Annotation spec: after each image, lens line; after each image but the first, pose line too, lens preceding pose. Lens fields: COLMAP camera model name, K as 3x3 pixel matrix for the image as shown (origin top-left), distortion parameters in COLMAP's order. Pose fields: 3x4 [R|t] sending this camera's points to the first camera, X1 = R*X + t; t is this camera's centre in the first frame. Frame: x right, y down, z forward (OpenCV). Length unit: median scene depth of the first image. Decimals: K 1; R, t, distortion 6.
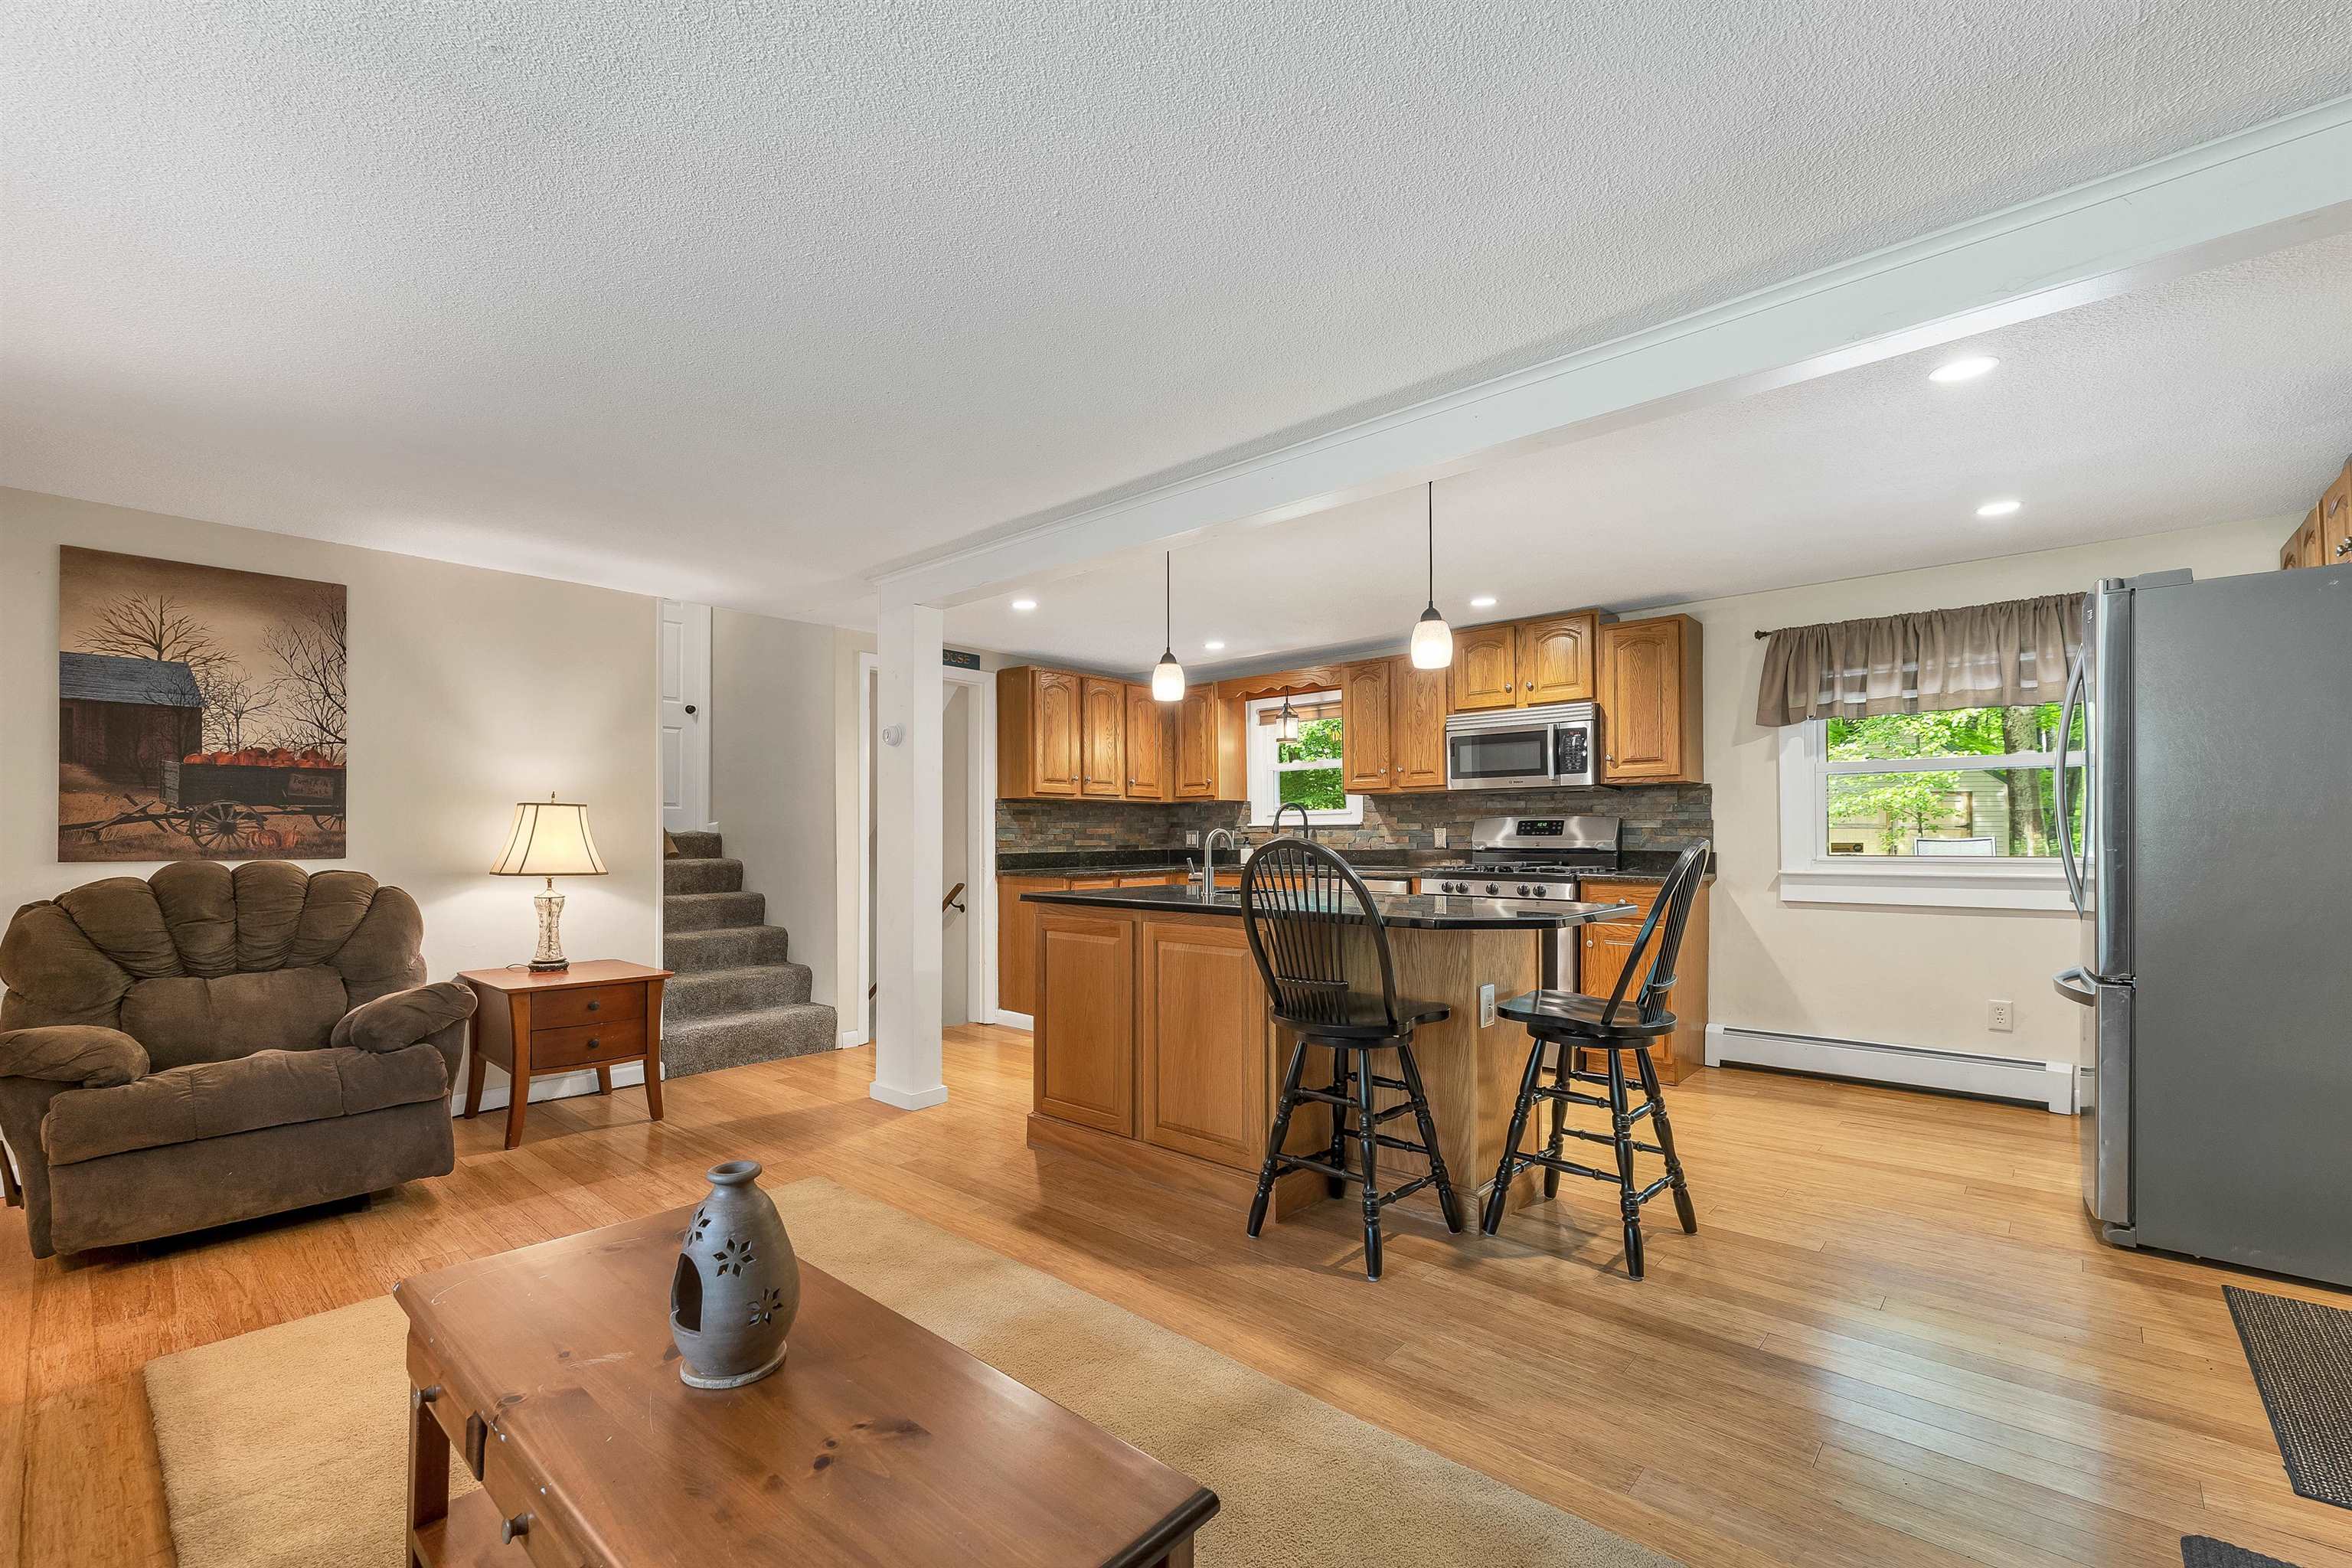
lens RADIAL K [[1000.7, 0, 1167.6], [0, 1000.7, 821.7], [0, 0, 1]] dist [0.002798, 0.000357]
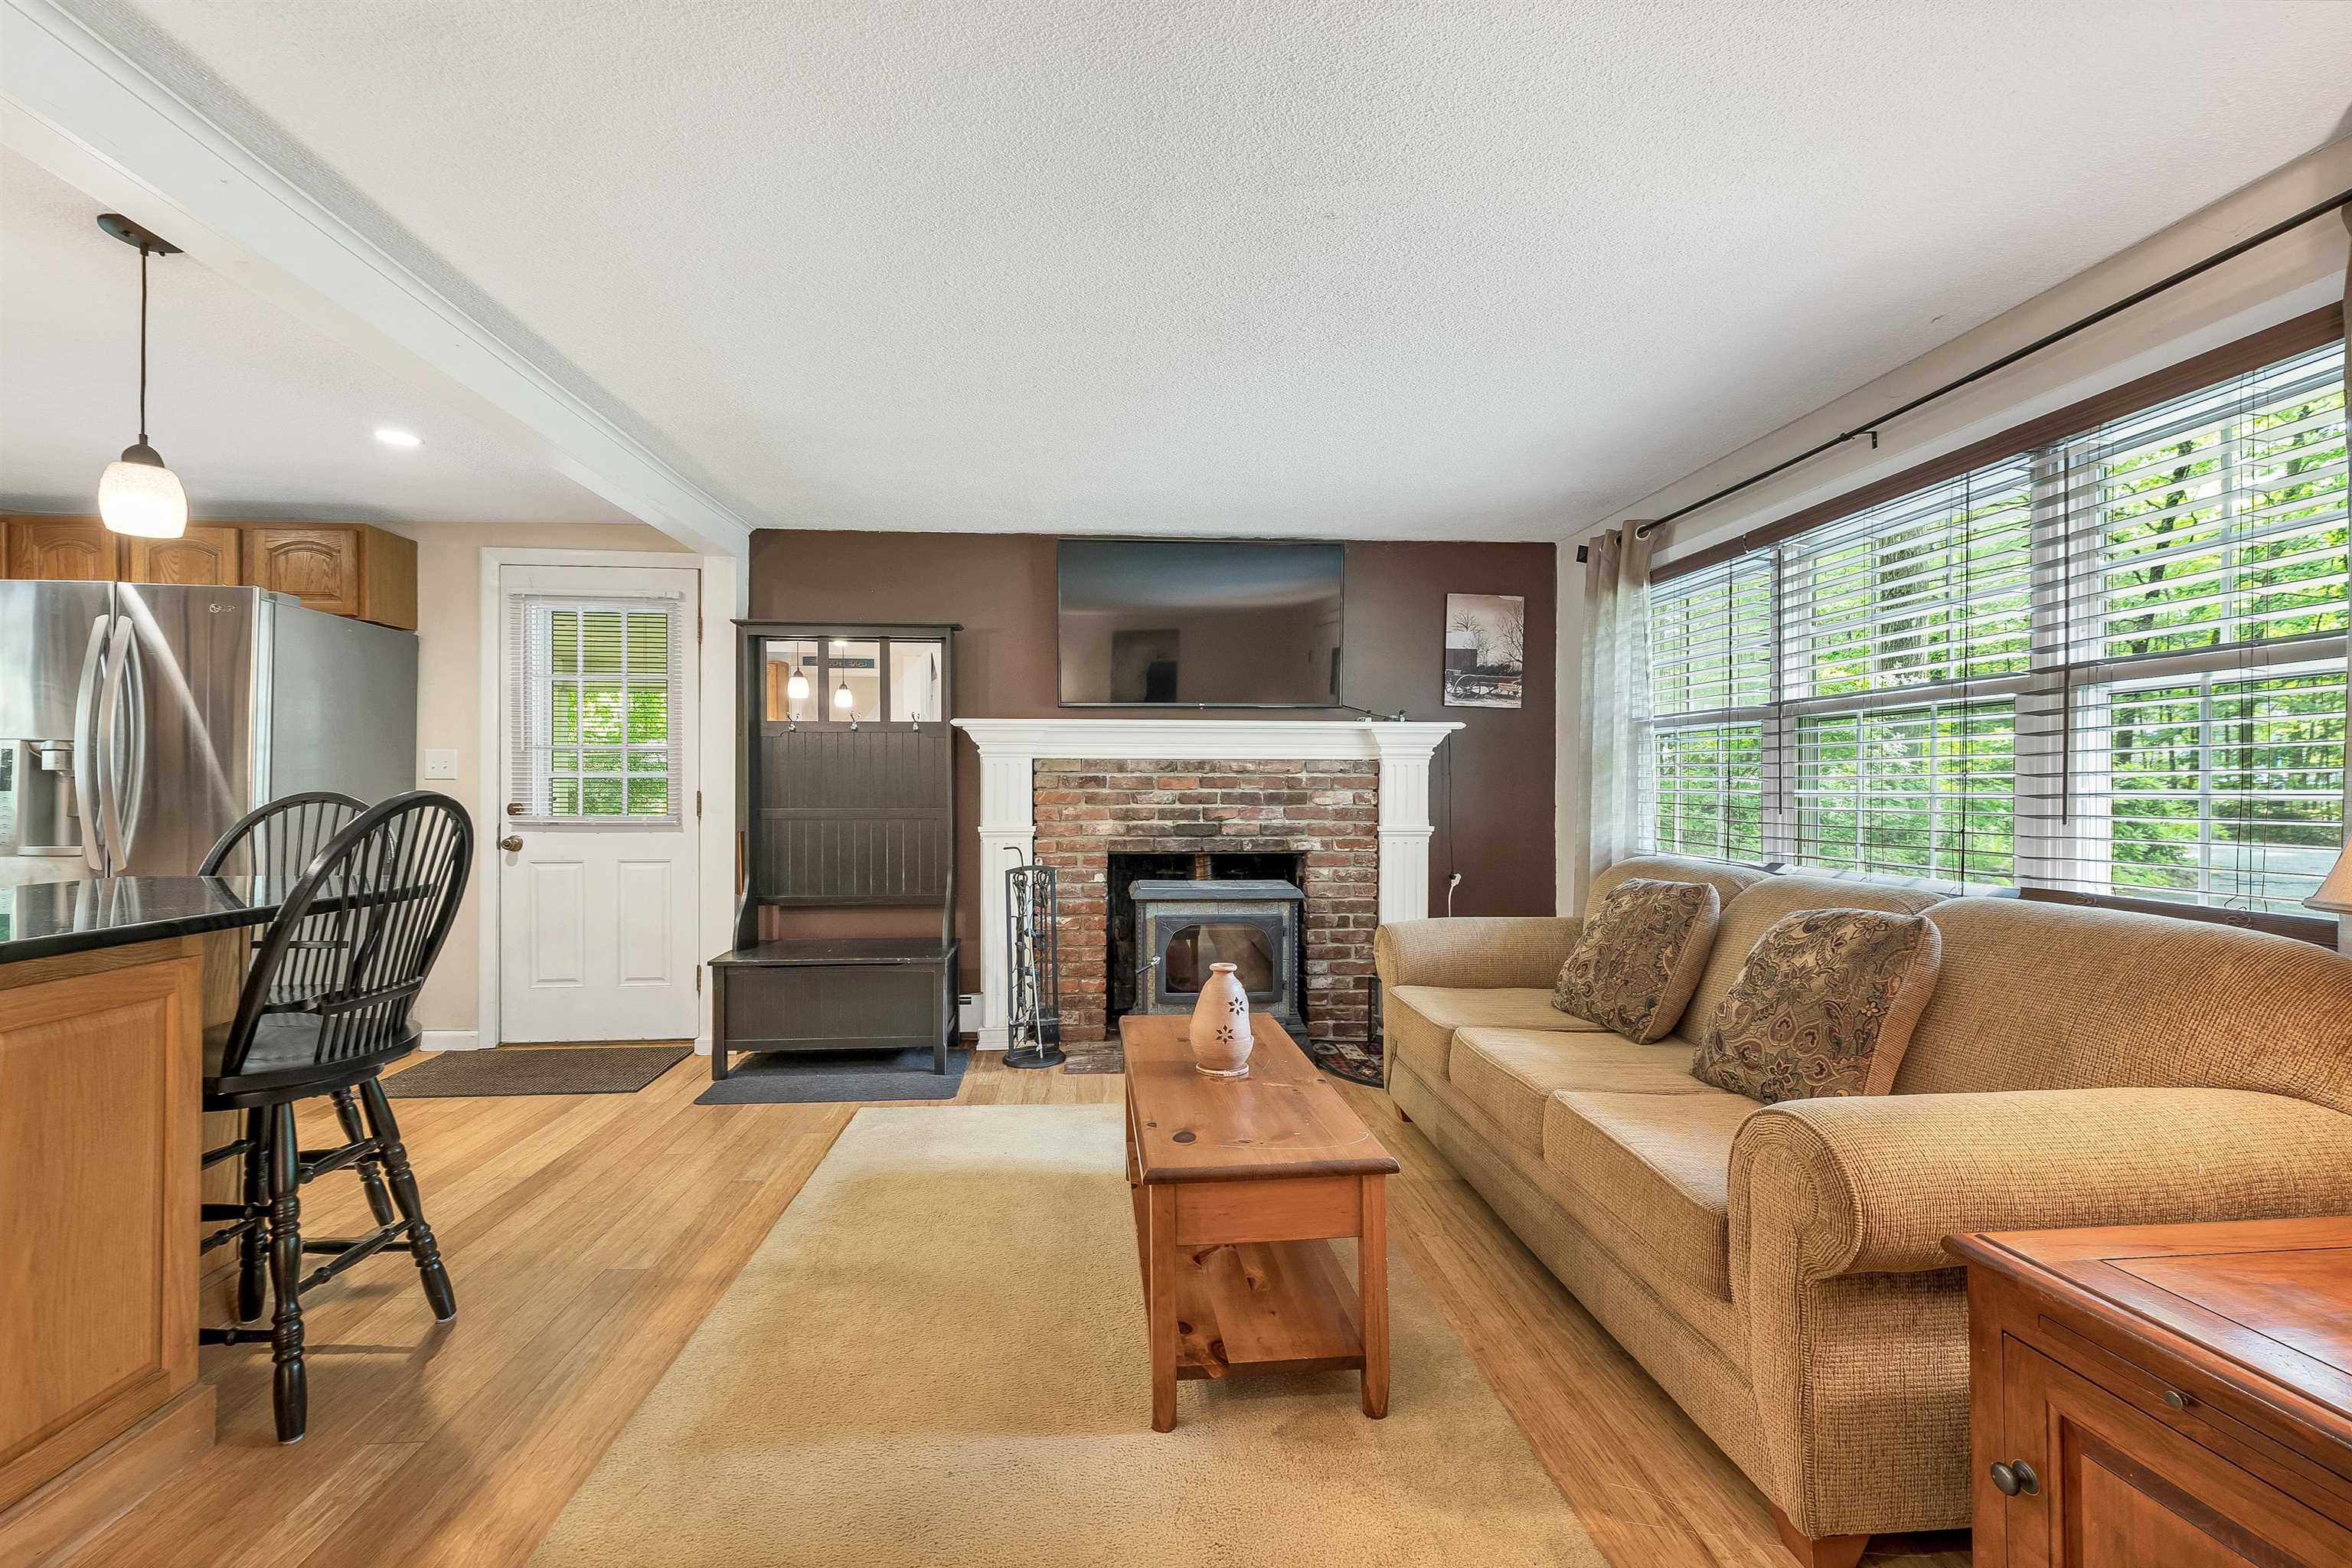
lens RADIAL K [[982.3, 0, 1166.2], [0, 982.3, 782.5], [0, 0, 1]] dist [0.001893, -0.000001]
pose [[-0.726458, 0.007720, 0.687167, -0.490917], [-0.009240, 0.999737, -0.020999, 0.012533], [-0.687149, -0.021604, -0.726196, 0.732617]]
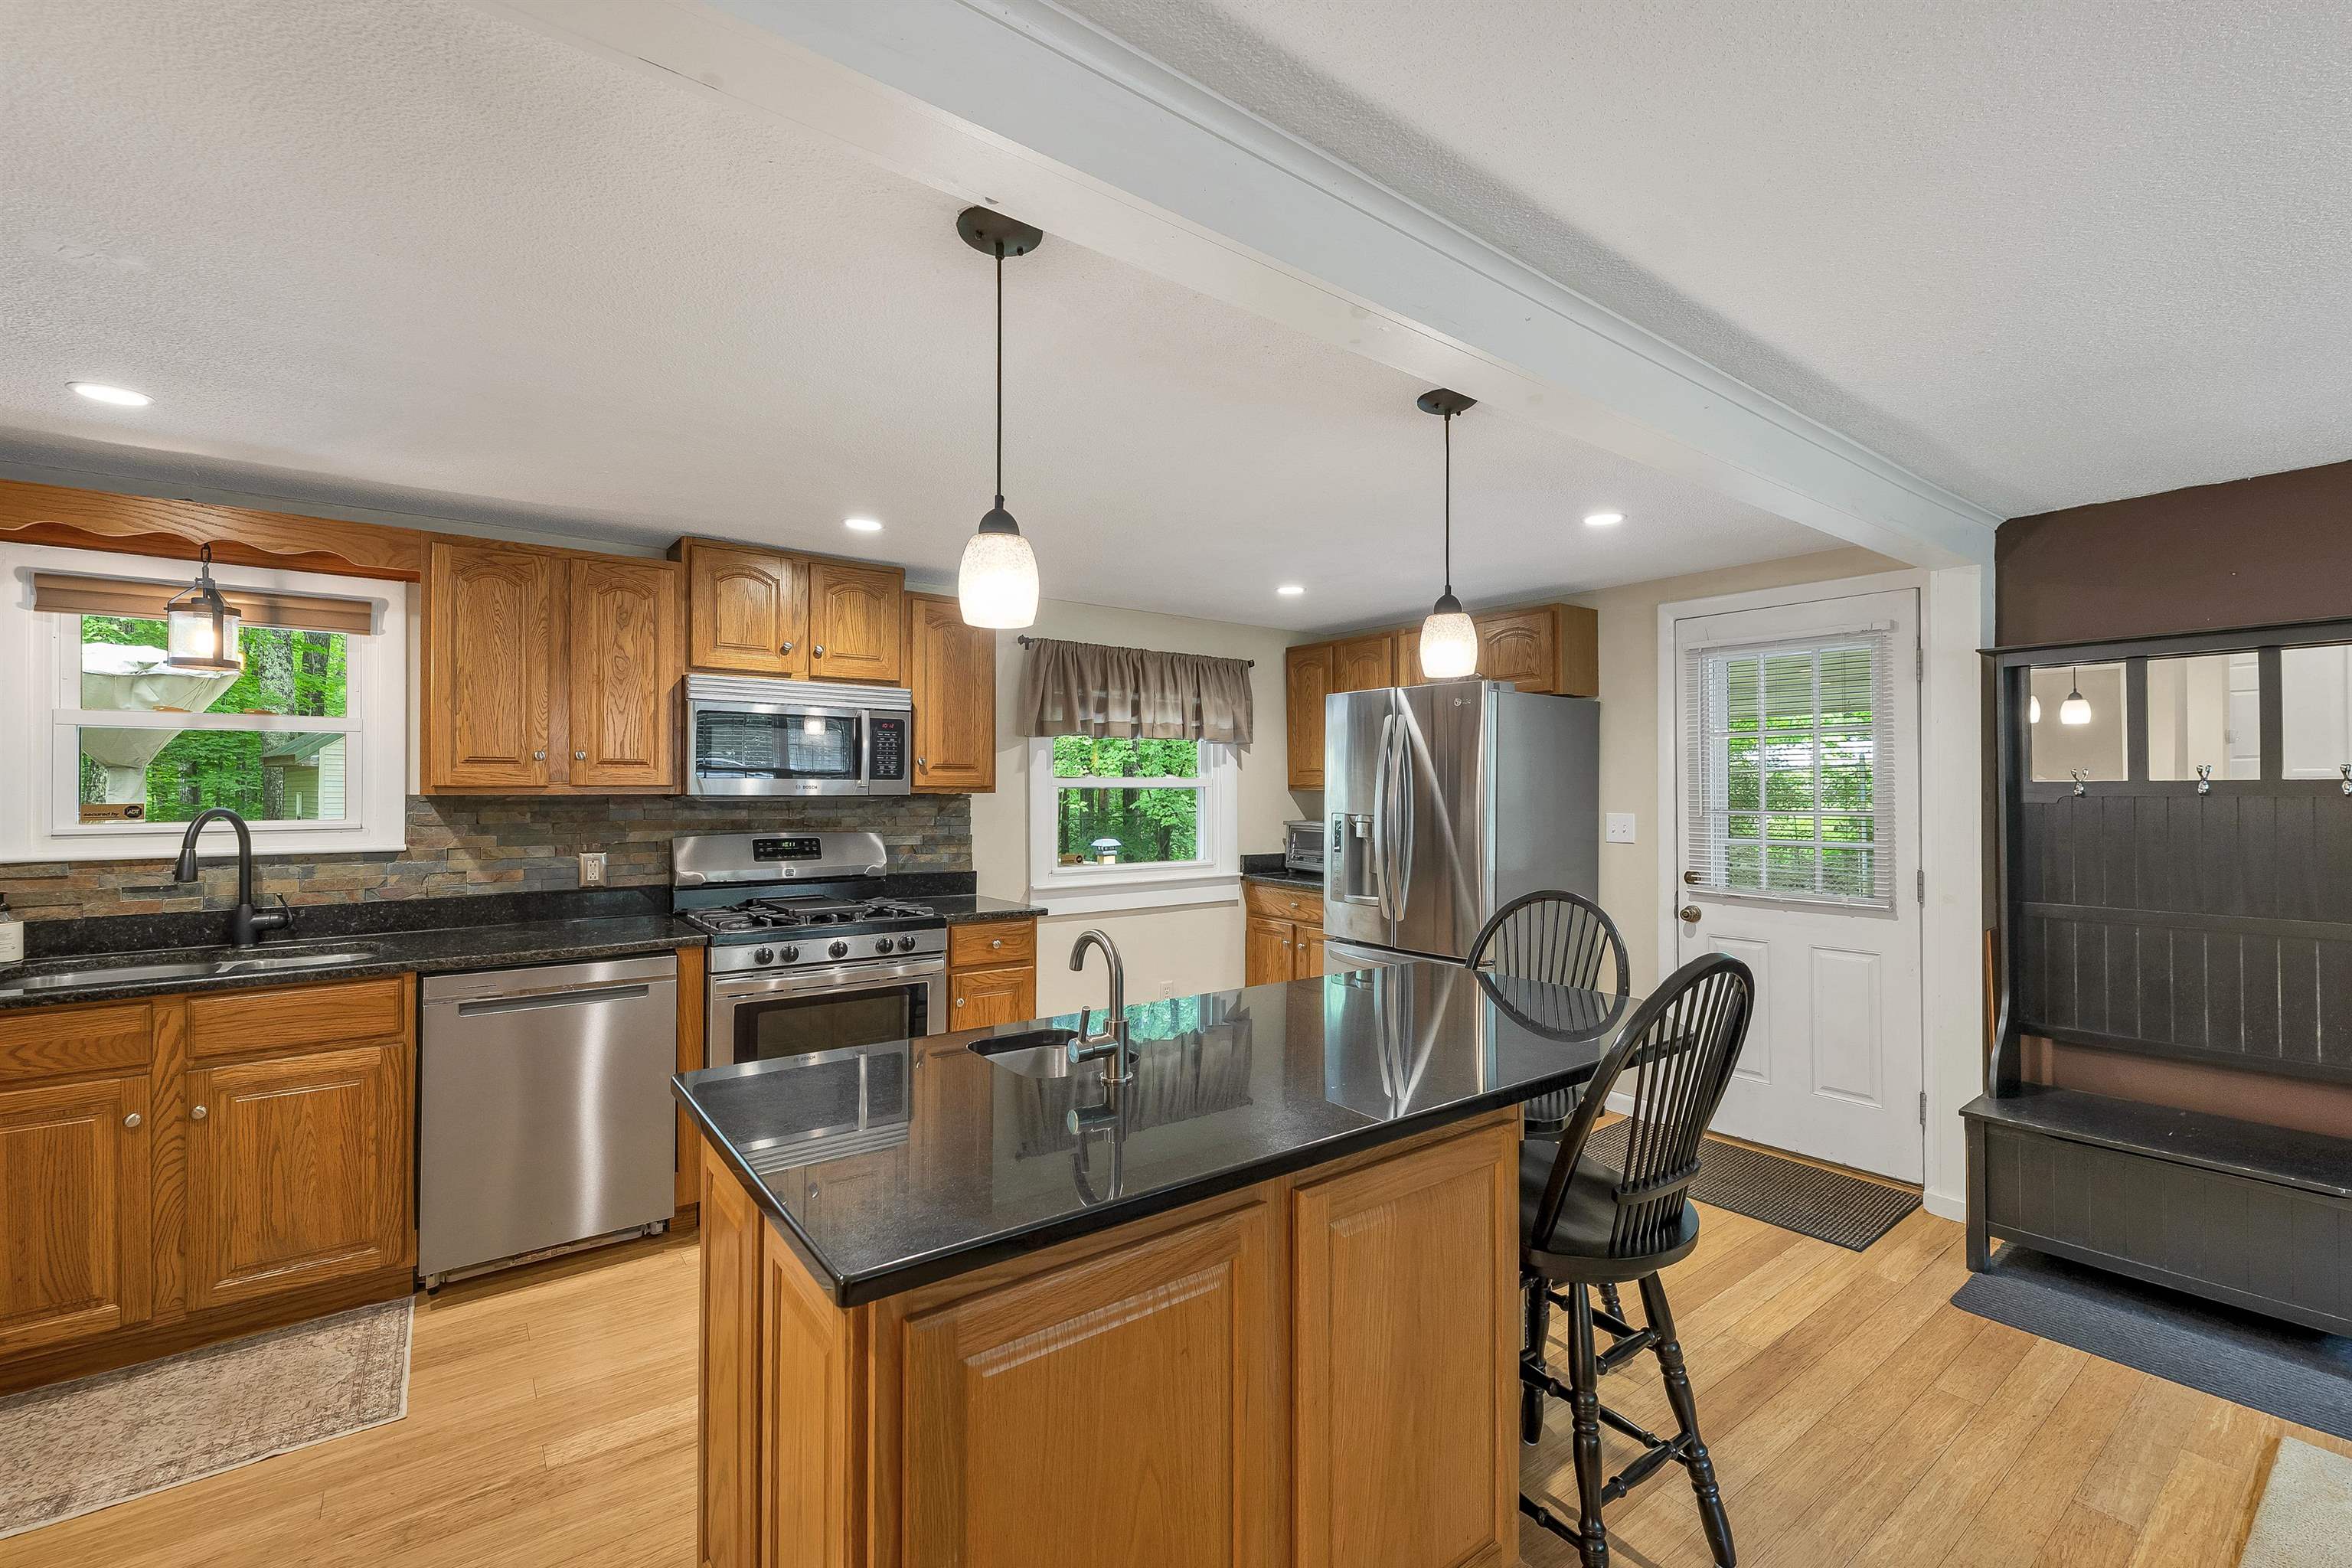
lens RADIAL K [[989.5, 0, 1175.5], [0, 989.5, 784.1], [0, 0, 1]] dist [0.002240, -0.000055]
pose [[0.187203, 0.011946, 0.982249, -0.342344], [-0.016607, 0.999822, -0.008995, -0.049372], [-0.982181, -0.014628, 0.187368, 0.771740]]
